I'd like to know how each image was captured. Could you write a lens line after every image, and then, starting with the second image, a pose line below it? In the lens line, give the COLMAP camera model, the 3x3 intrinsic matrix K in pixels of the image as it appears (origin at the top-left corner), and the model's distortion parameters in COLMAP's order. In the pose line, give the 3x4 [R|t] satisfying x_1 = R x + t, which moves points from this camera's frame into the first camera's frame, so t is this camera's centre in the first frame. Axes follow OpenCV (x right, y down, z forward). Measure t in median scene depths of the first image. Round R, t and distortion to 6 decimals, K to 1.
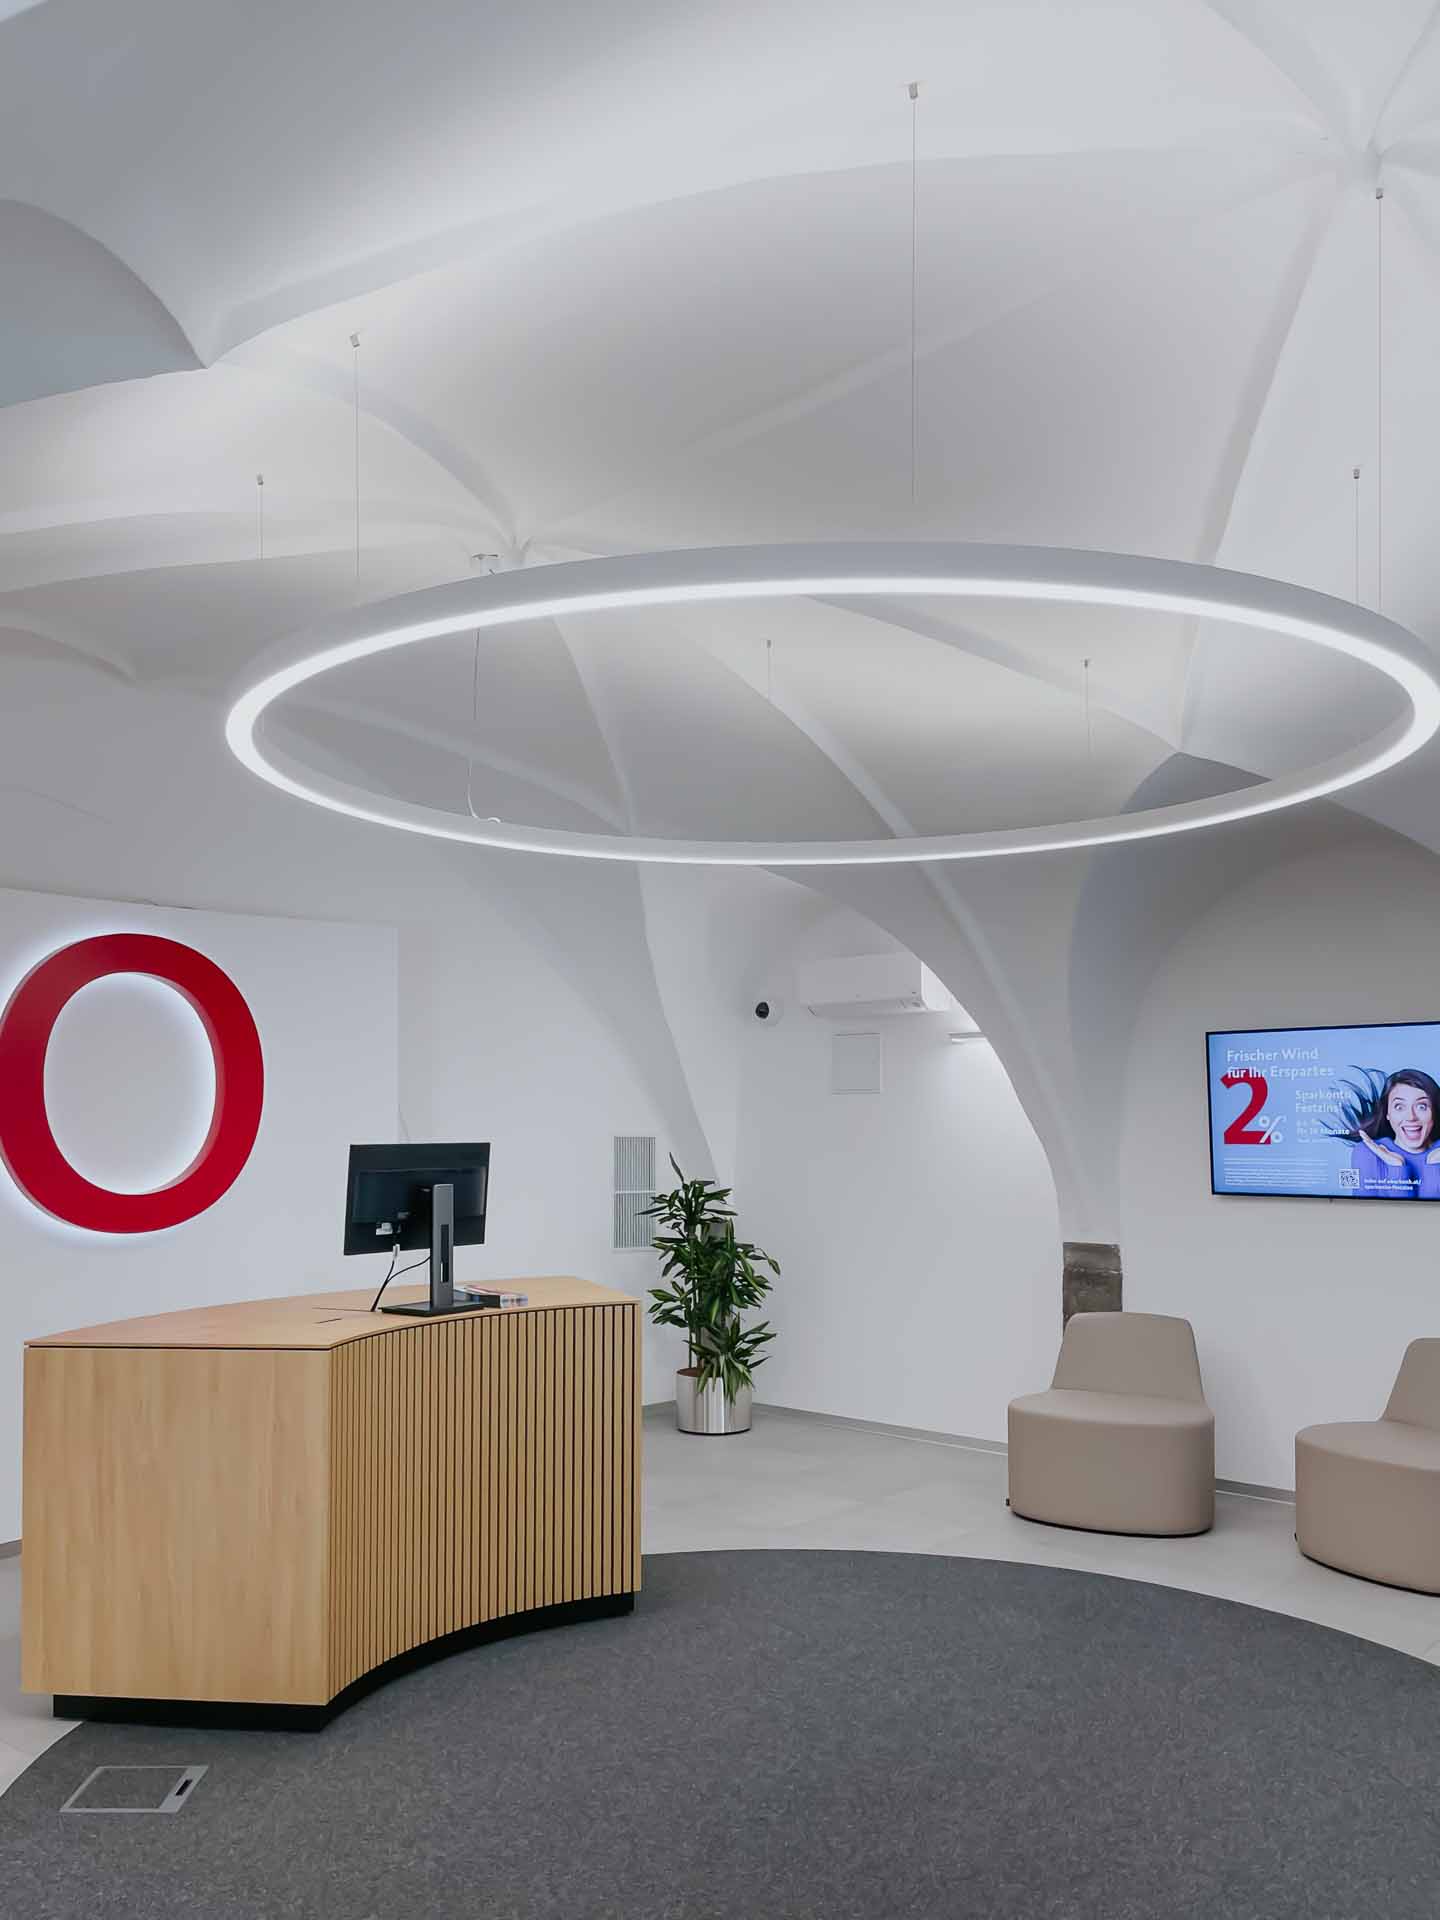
lens RADIAL K [[1584.0, 0, 741.7], [0, 1584.0, 1069.4], [0, 0, 1]] dist [0.040695, -0.082023]
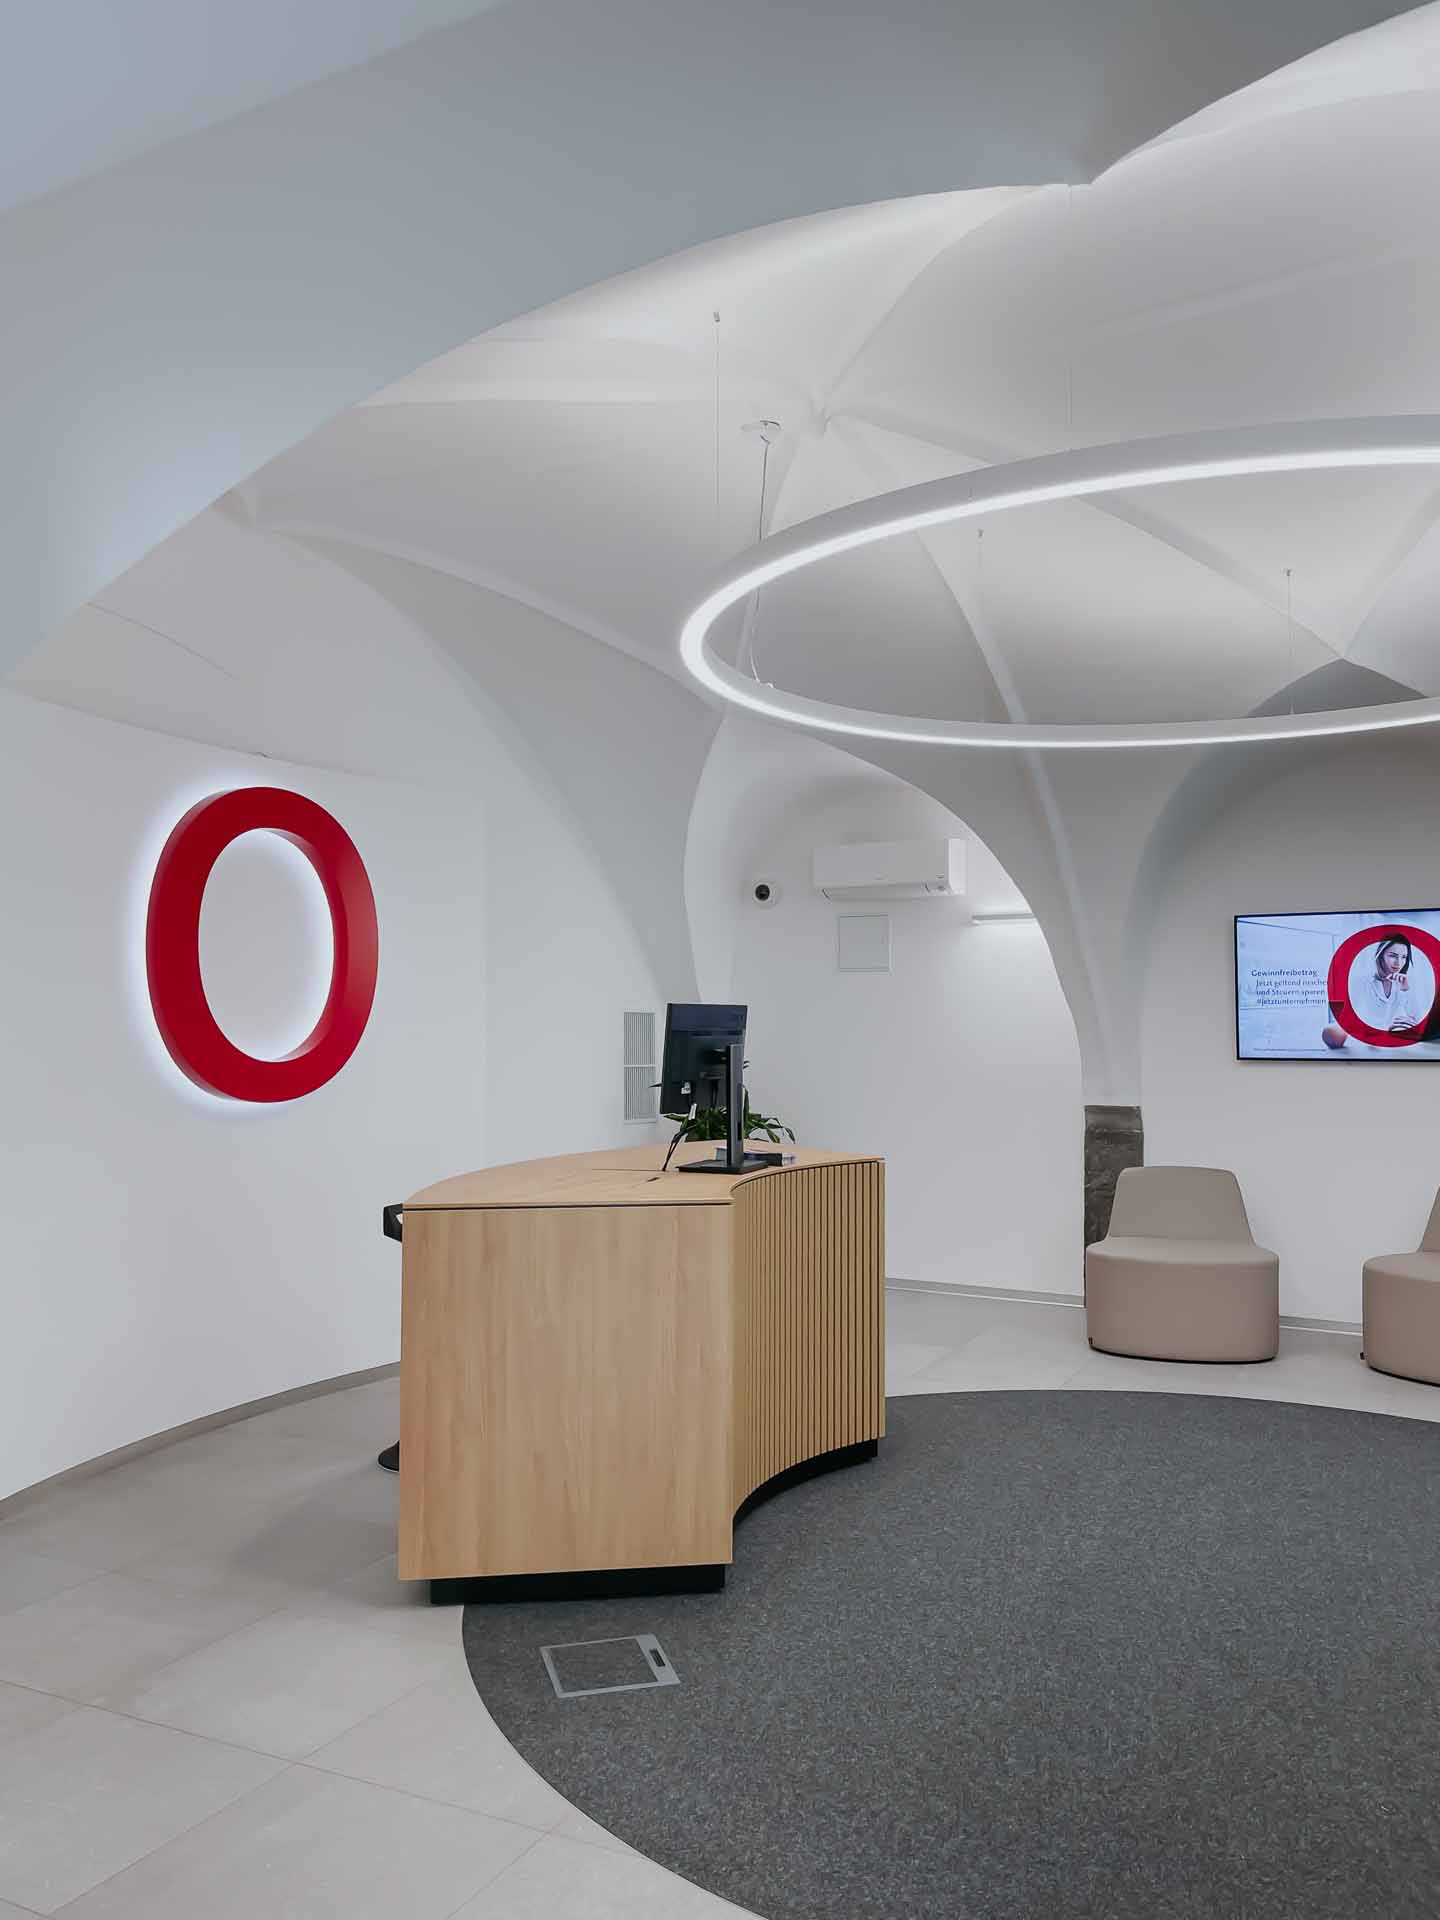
lens RADIAL K [[1477.8, 0, 725.7], [0, 1477.8, 982.6], [0, 0, 1]] dist [0.080195, -0.114442]
pose [[0.970401, 0.007026, 0.241396, -0.409952], [-0.009273, 0.999924, 0.008175, 0.024364], [-0.241320, -0.010172, 0.970392, 0.083043]]
